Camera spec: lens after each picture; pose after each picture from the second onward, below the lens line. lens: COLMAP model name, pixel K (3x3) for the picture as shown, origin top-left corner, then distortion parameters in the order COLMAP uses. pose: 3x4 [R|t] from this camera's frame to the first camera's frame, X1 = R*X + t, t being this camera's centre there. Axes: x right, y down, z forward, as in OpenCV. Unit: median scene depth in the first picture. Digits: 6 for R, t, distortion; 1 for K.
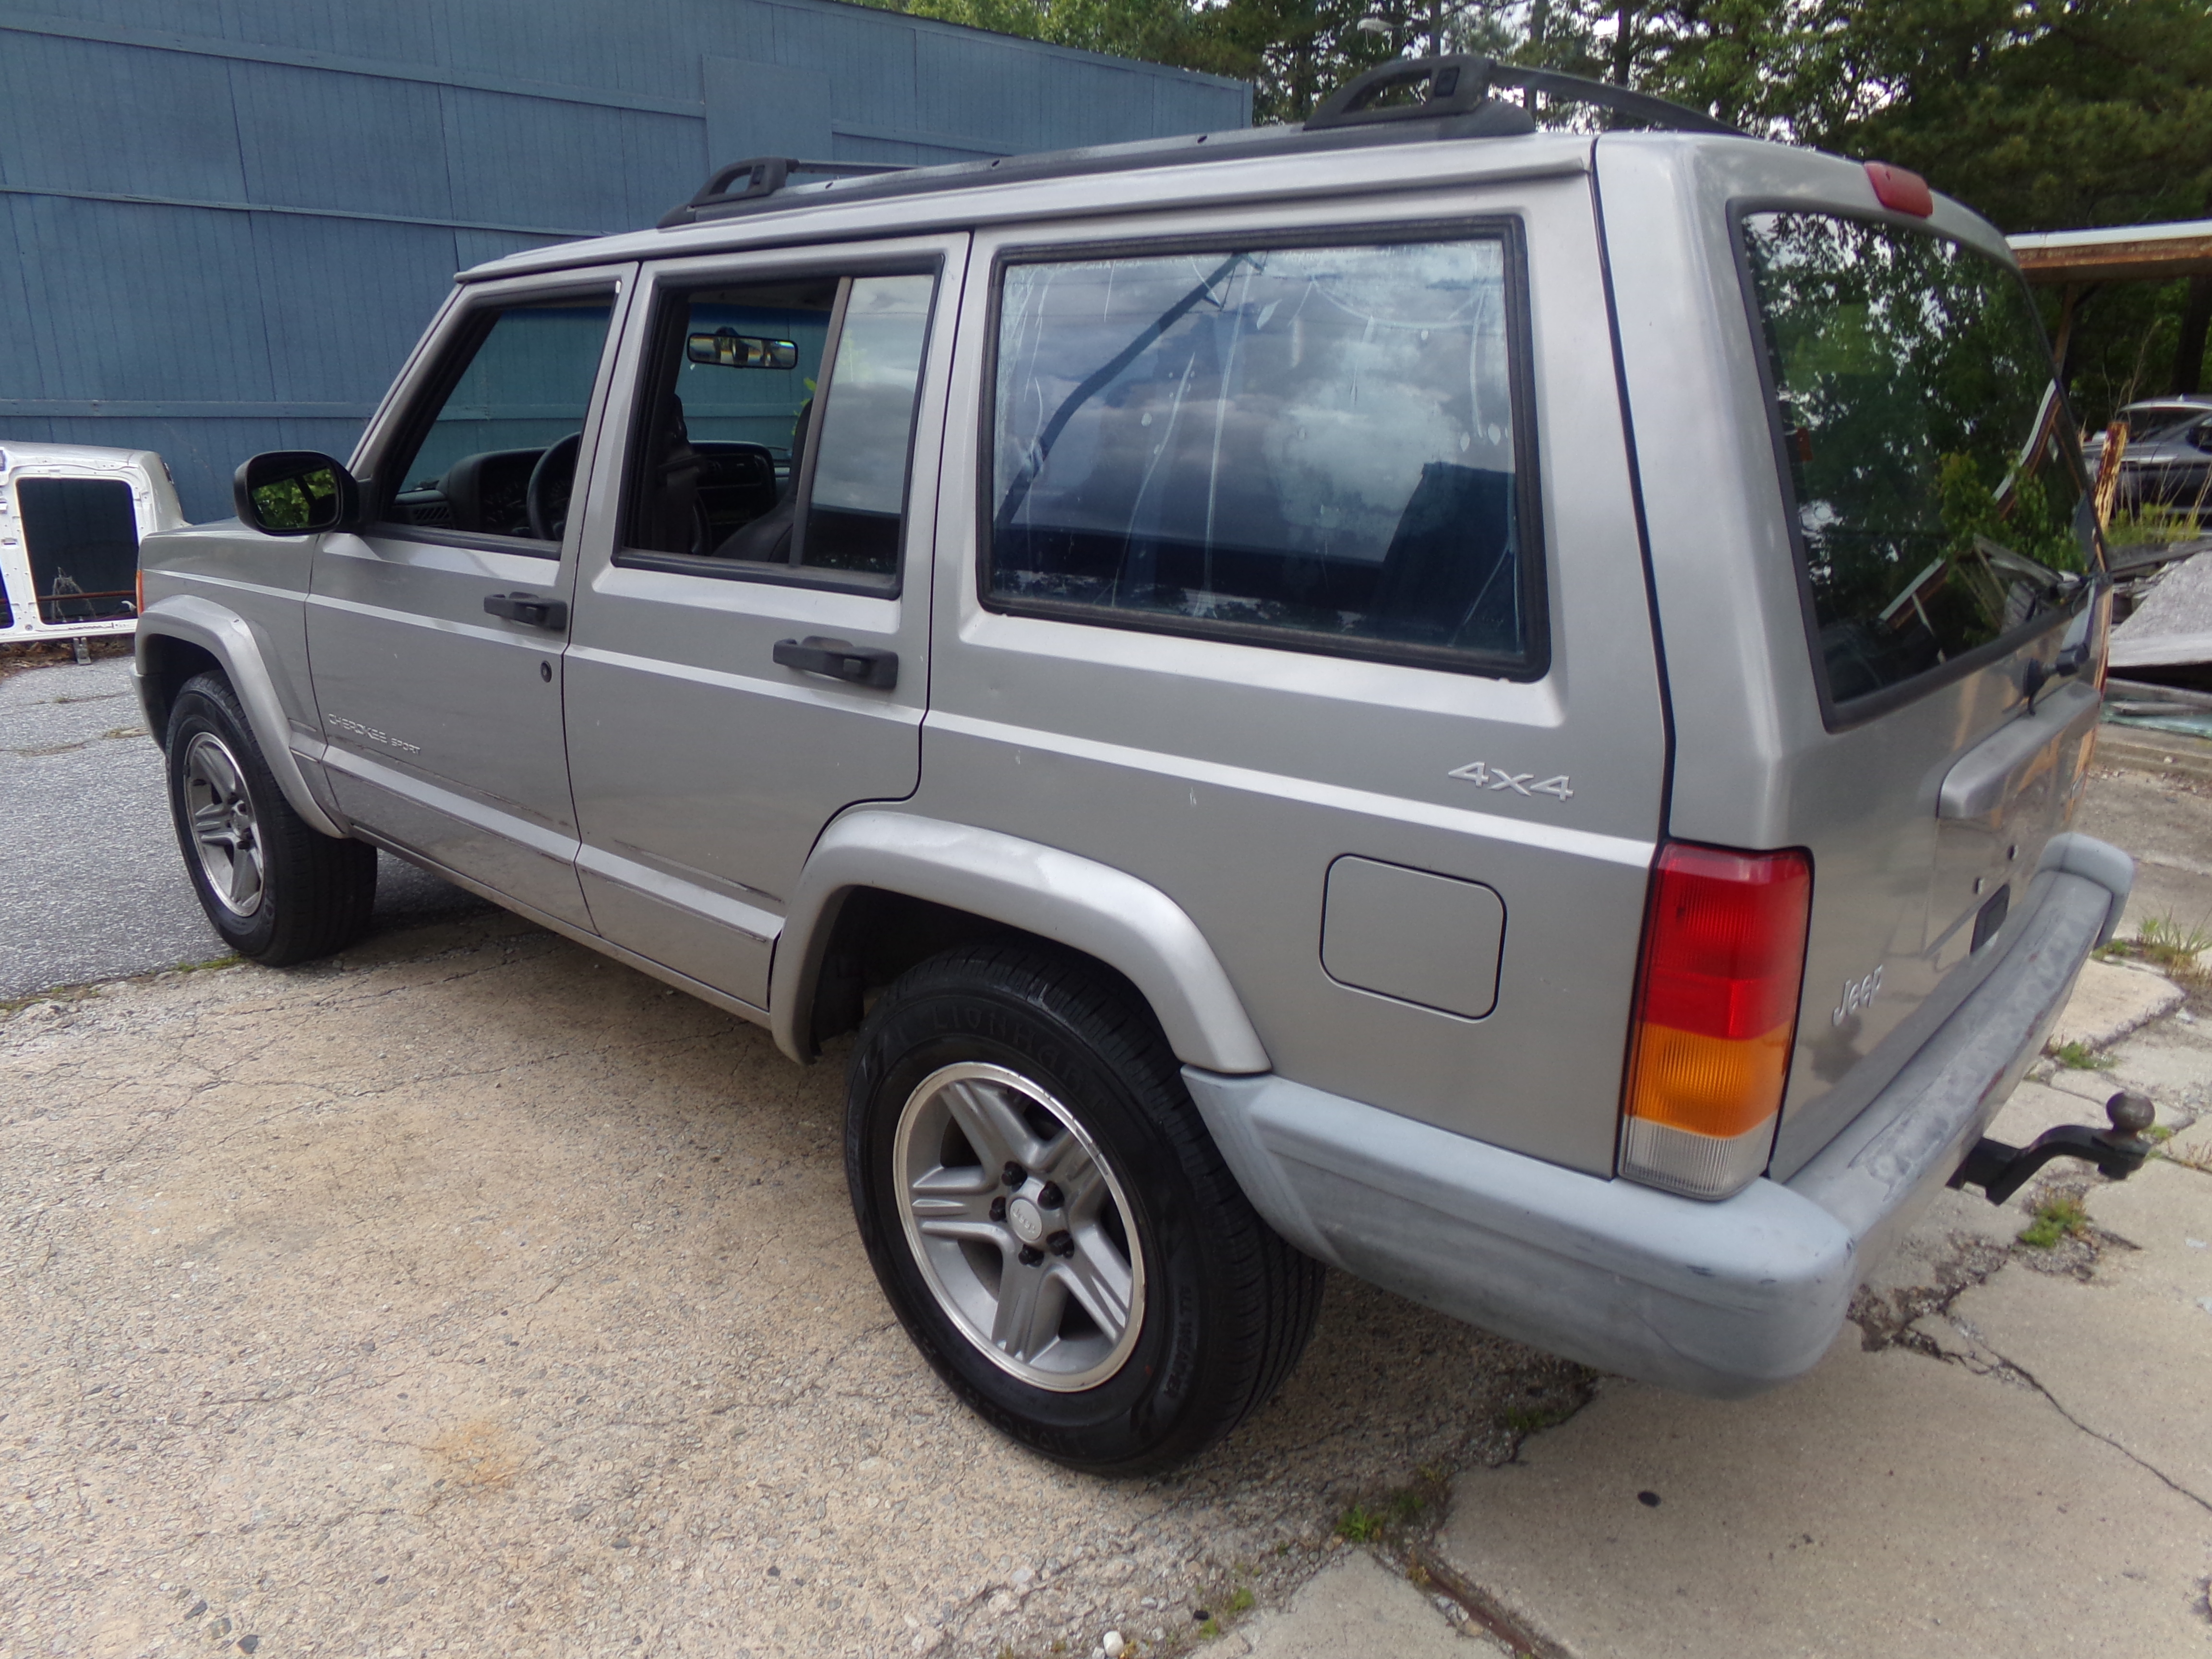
lens RADIAL K [[1466.2, 0, 1106.0], [0, 1466.2, 829.5], [0, 0, 1]] dist [-0.027829, 0.032832]
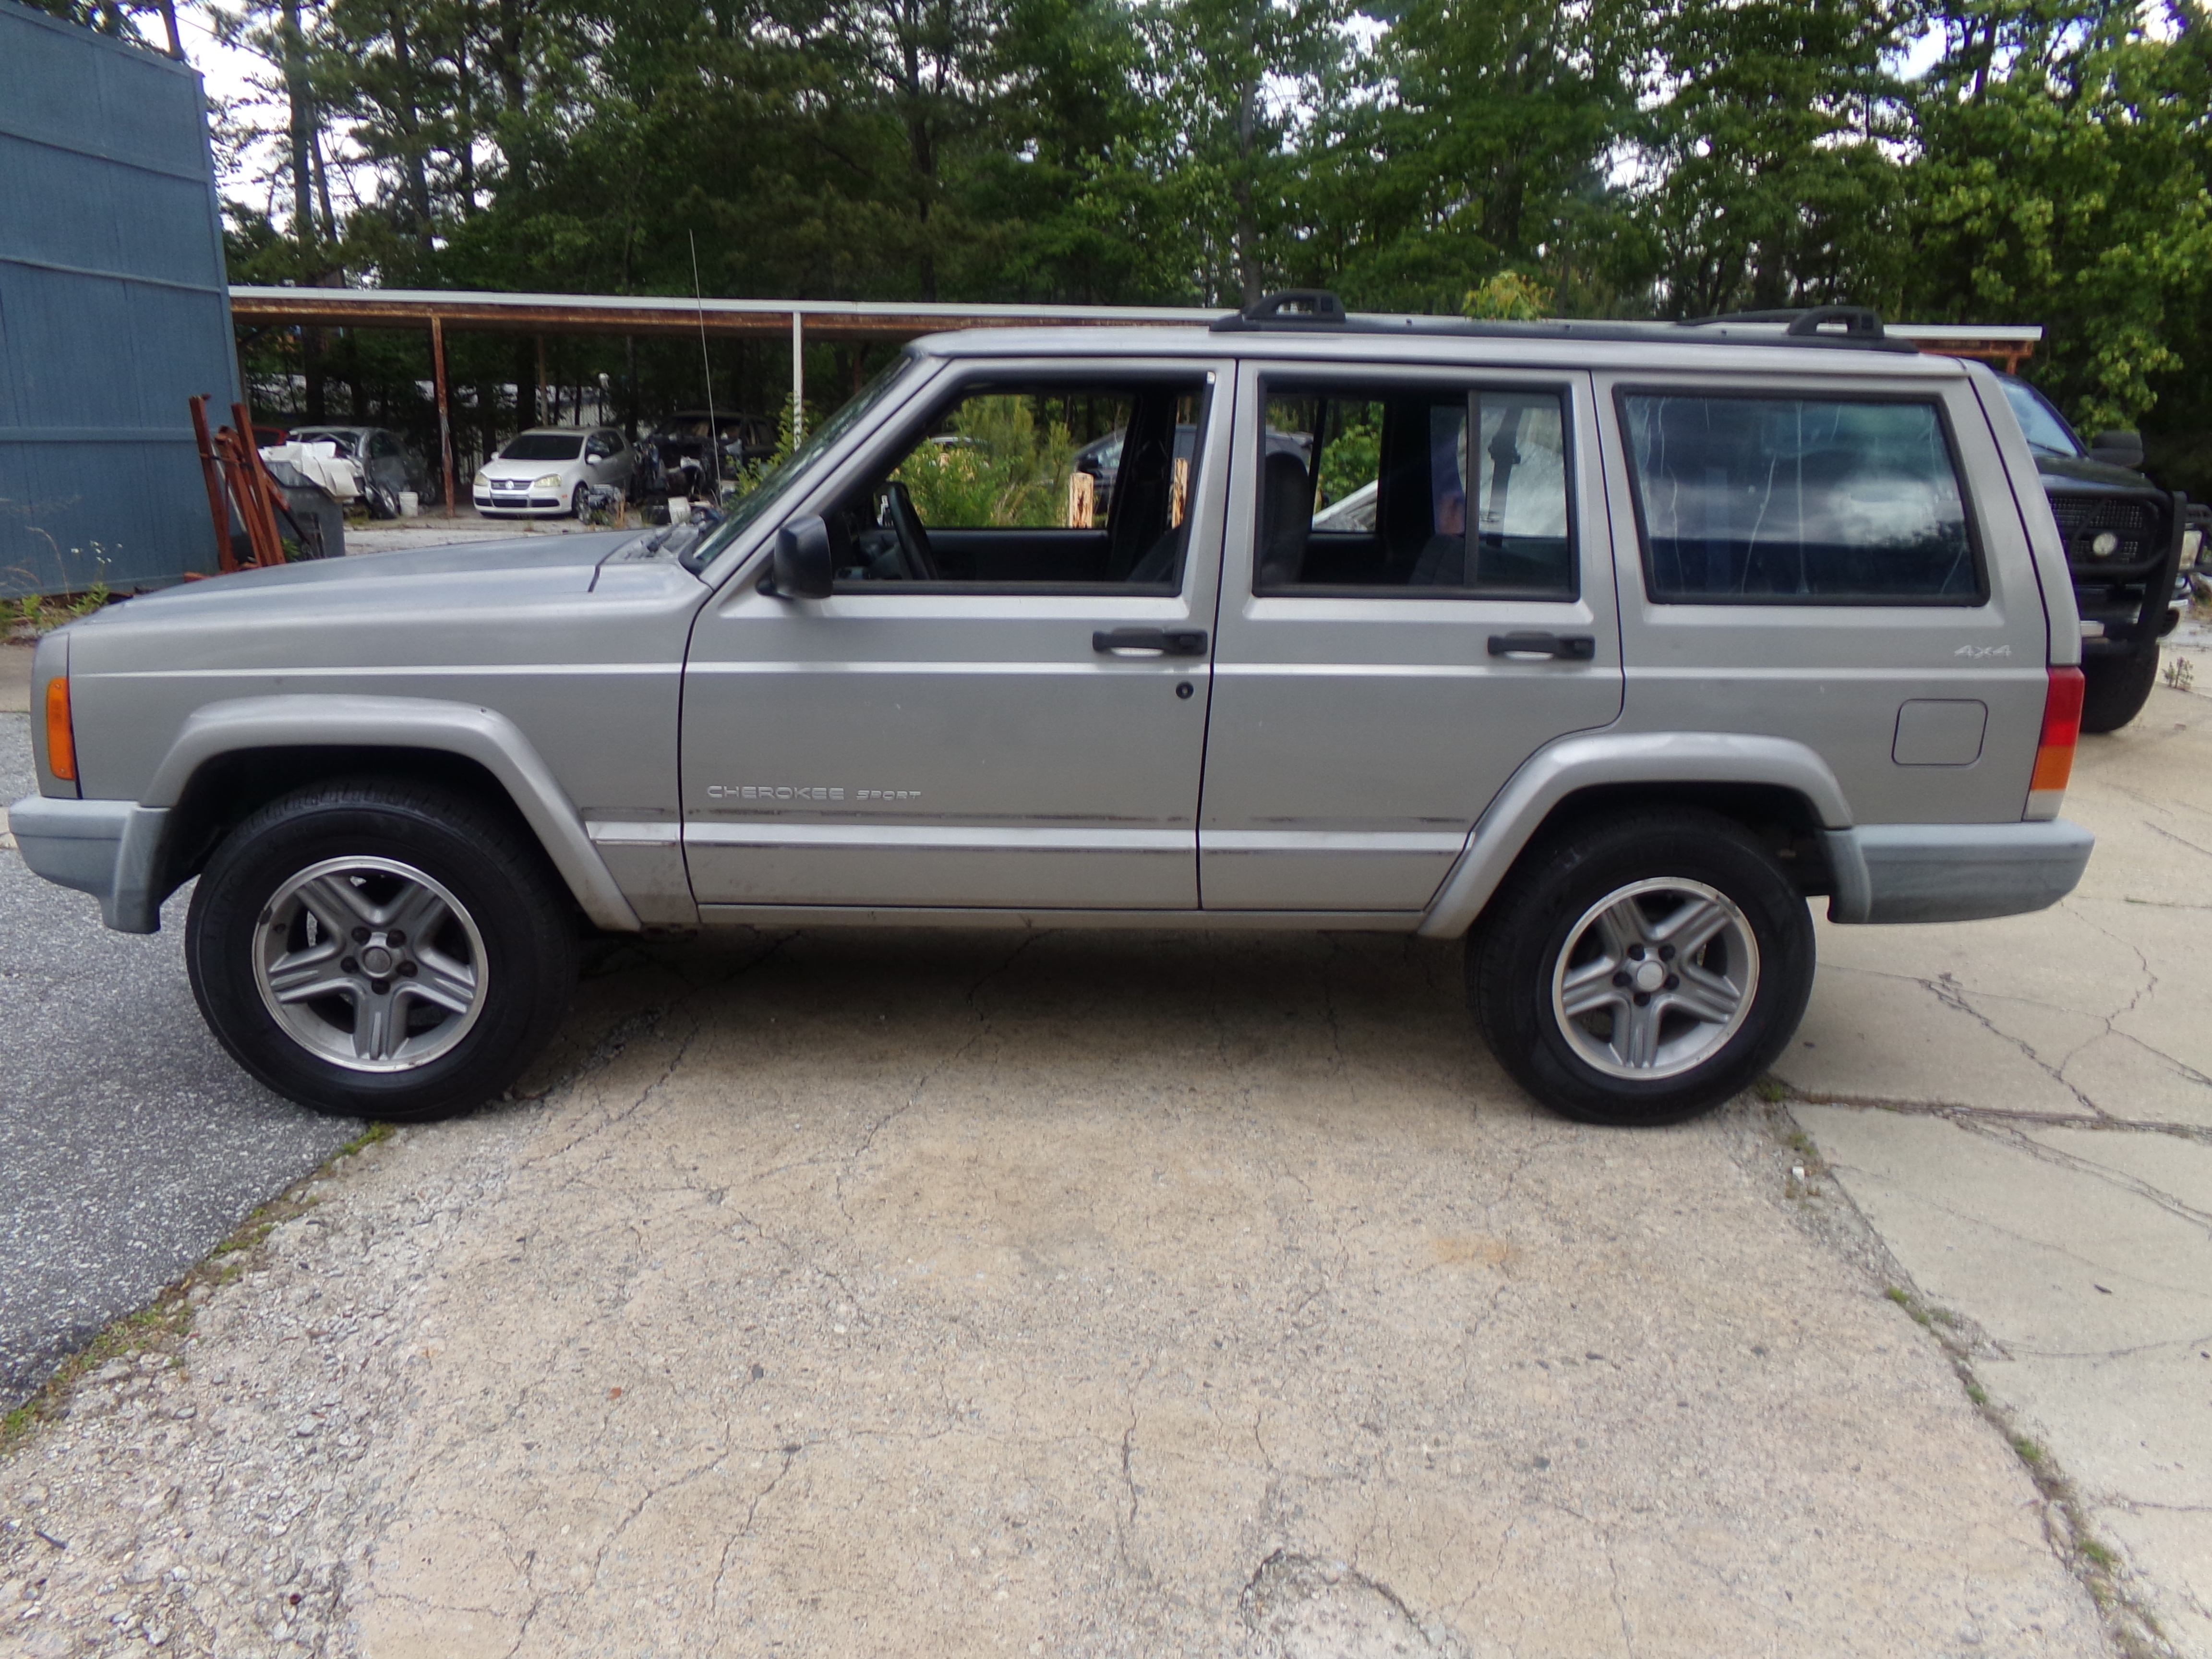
lens RADIAL K [[1485.3, 0, 1032.0], [0, 1485.3, 825.8], [0, 0, 1]] dist [-0.082125, 0.126937]
pose [[0.726159, -0.165033, 0.667425, -1.606925], [0.179342, 0.982623, 0.047847, -0.098222], [-0.663724, 0.084953, 0.743138, 0.230179]]
